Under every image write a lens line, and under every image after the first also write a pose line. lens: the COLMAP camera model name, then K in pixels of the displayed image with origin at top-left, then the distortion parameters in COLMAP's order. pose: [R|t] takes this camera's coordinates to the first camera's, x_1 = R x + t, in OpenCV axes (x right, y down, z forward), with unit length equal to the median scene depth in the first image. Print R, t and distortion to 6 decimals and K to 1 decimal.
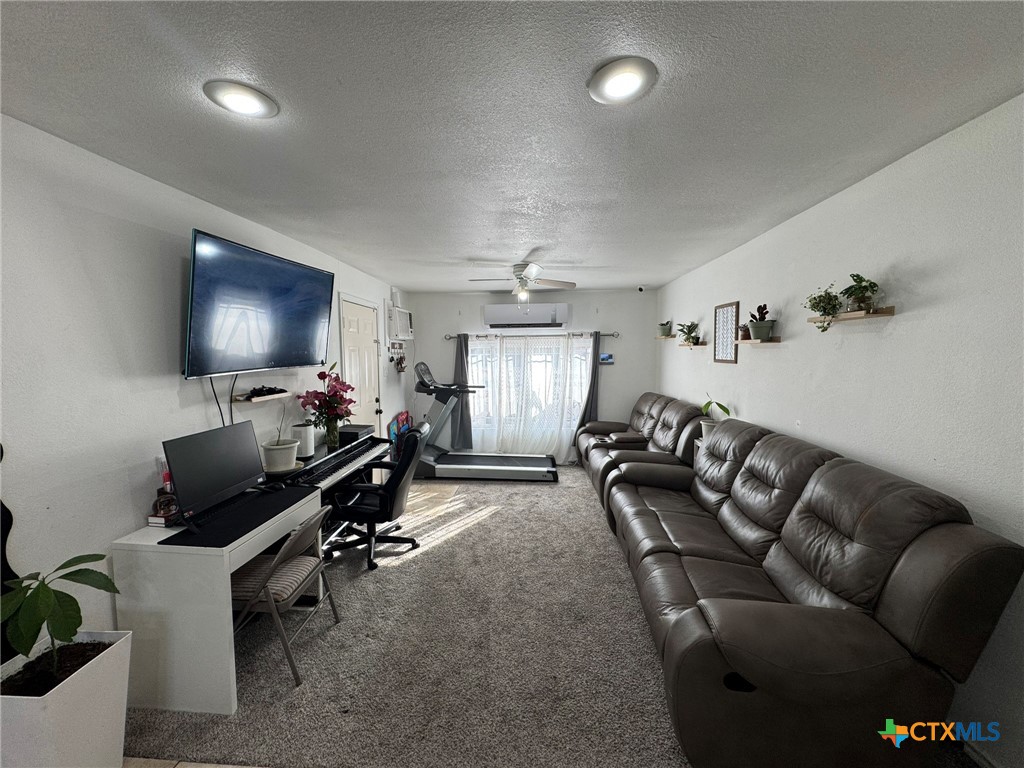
lens RADIAL K [[405.4, 0, 503.2], [0, 405.4, 379.3], [0, 0, 1]] dist [-0.003404, 0.001219]
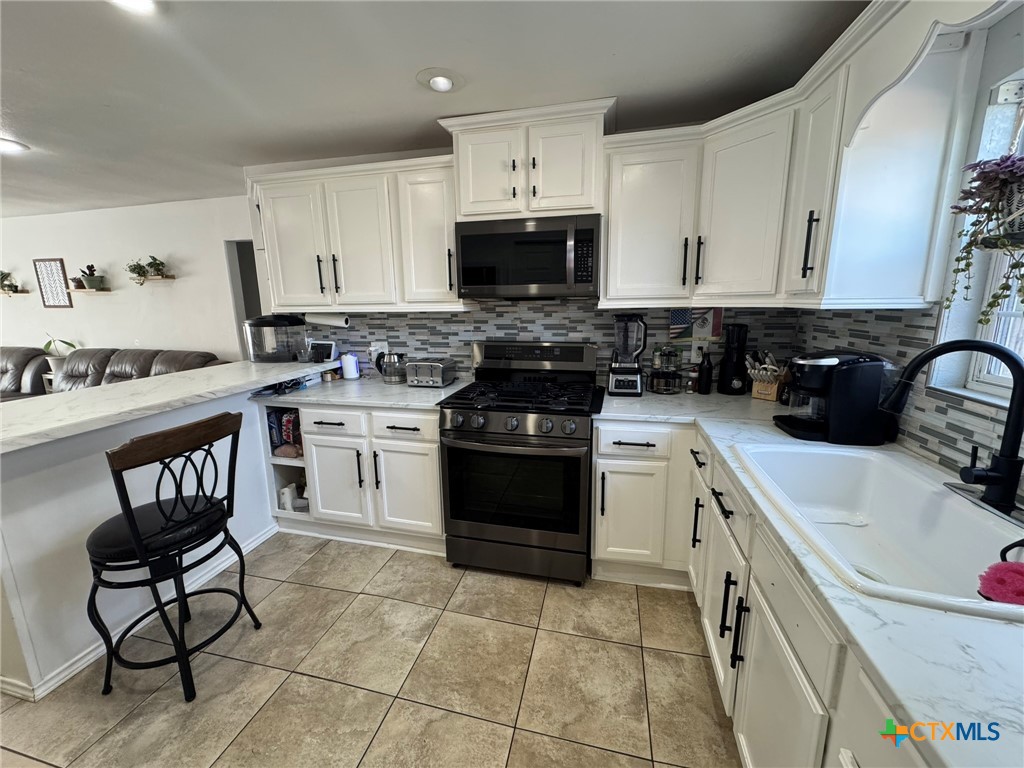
lens RADIAL K [[405.4, 0, 511.6], [0, 405.4, 384.2], [0, 0, 1]] dist [-0.003404, 0.001219]
pose [[0.149322, -0.190479, 0.970268, -0.627880], [0.074261, 0.980659, 0.181090, 0.086492], [-0.985996, 0.045012, 0.160579, -0.709282]]
